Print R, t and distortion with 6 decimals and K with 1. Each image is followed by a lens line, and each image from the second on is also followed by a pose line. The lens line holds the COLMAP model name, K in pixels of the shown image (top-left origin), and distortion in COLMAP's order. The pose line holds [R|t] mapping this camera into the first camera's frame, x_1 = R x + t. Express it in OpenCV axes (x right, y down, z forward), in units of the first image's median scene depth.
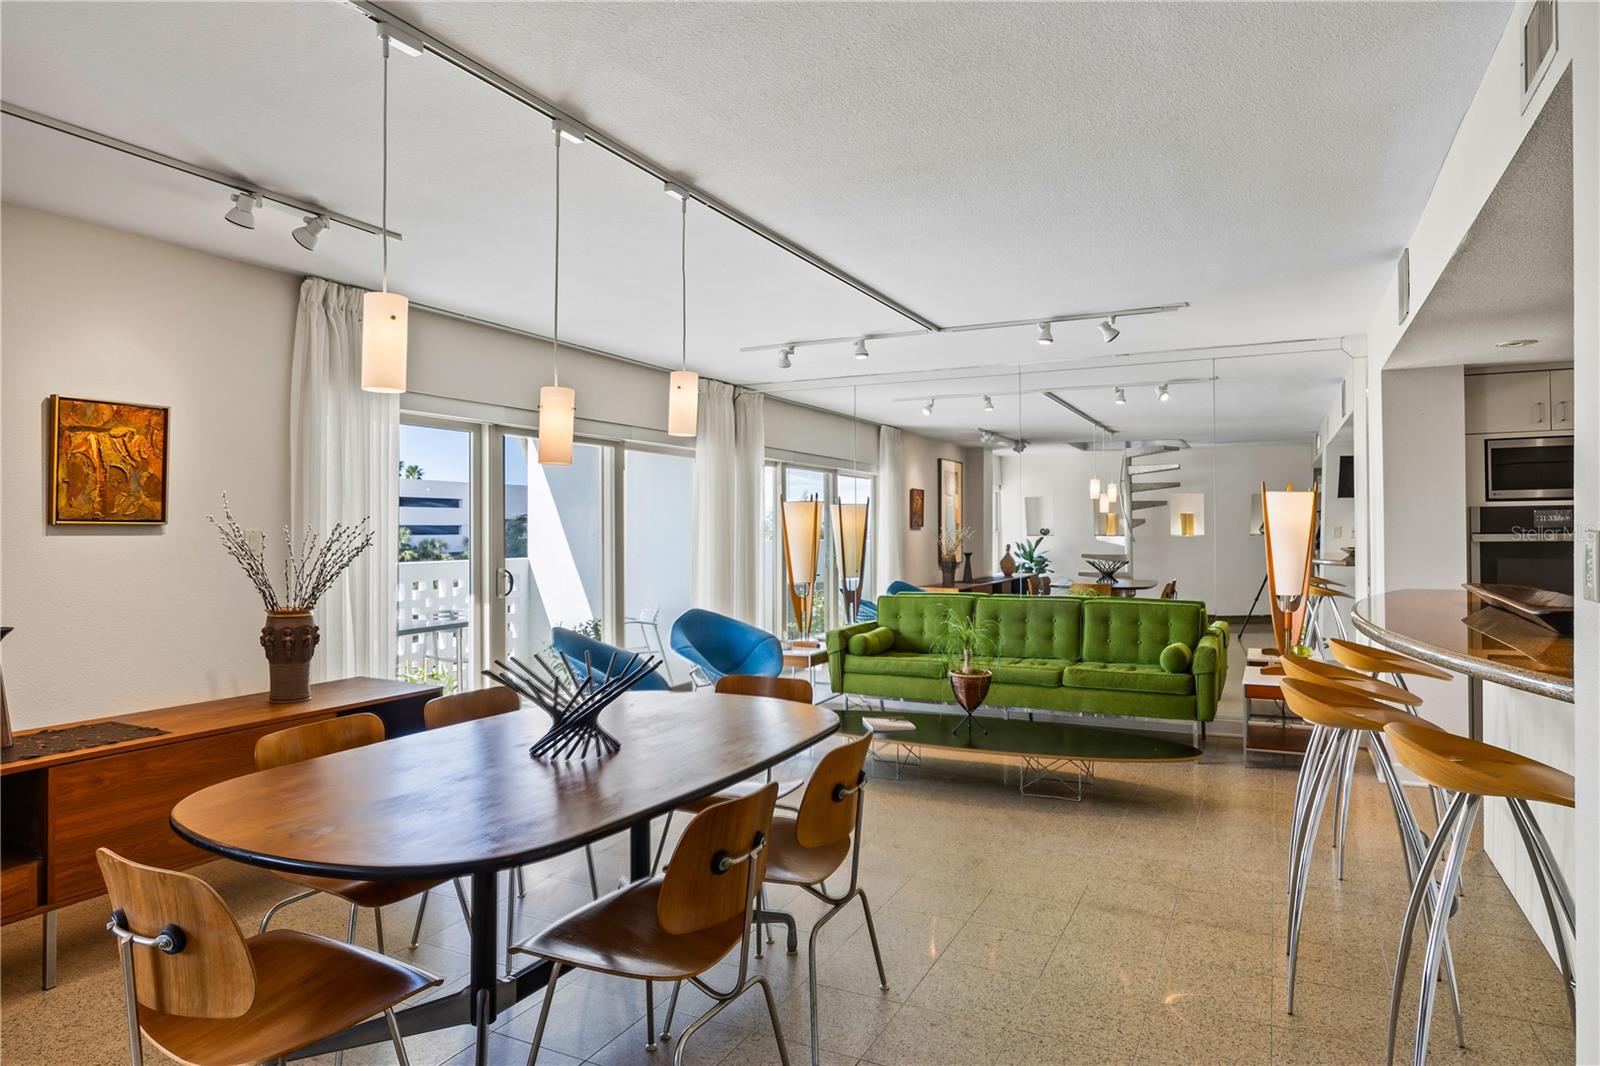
lens RADIAL K [[962.4, 0, 801.3], [0, 962.4, 526.0], [0, 0, 1]] dist [-0.003969, -0.001447]
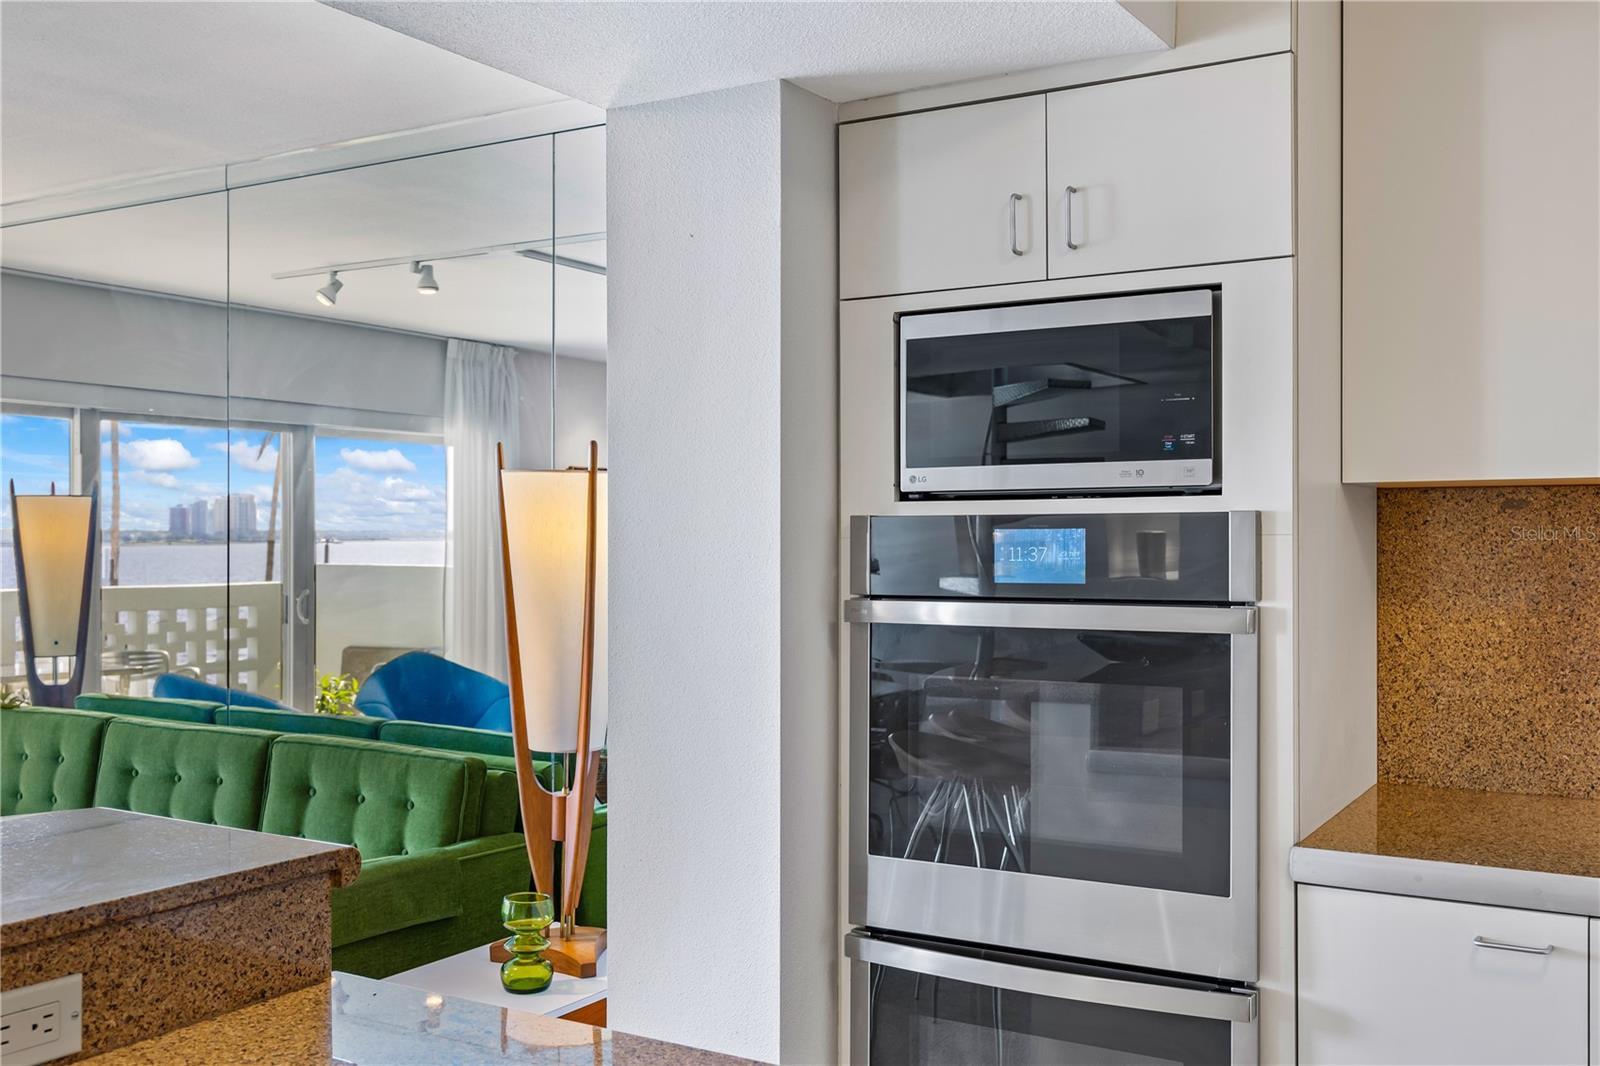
lens RADIAL K [[1545.8, 0, 794.0], [0, 1545.8, 525.6], [0, 0, 1]] dist [-0.021558, 0.000000]
pose [[0.993464, 0.011041, -0.113610, 0.714777], [-0.011485, 0.999929, -0.003258, -0.014349], [0.113566, 0.004541, 0.993520, 0.454647]]
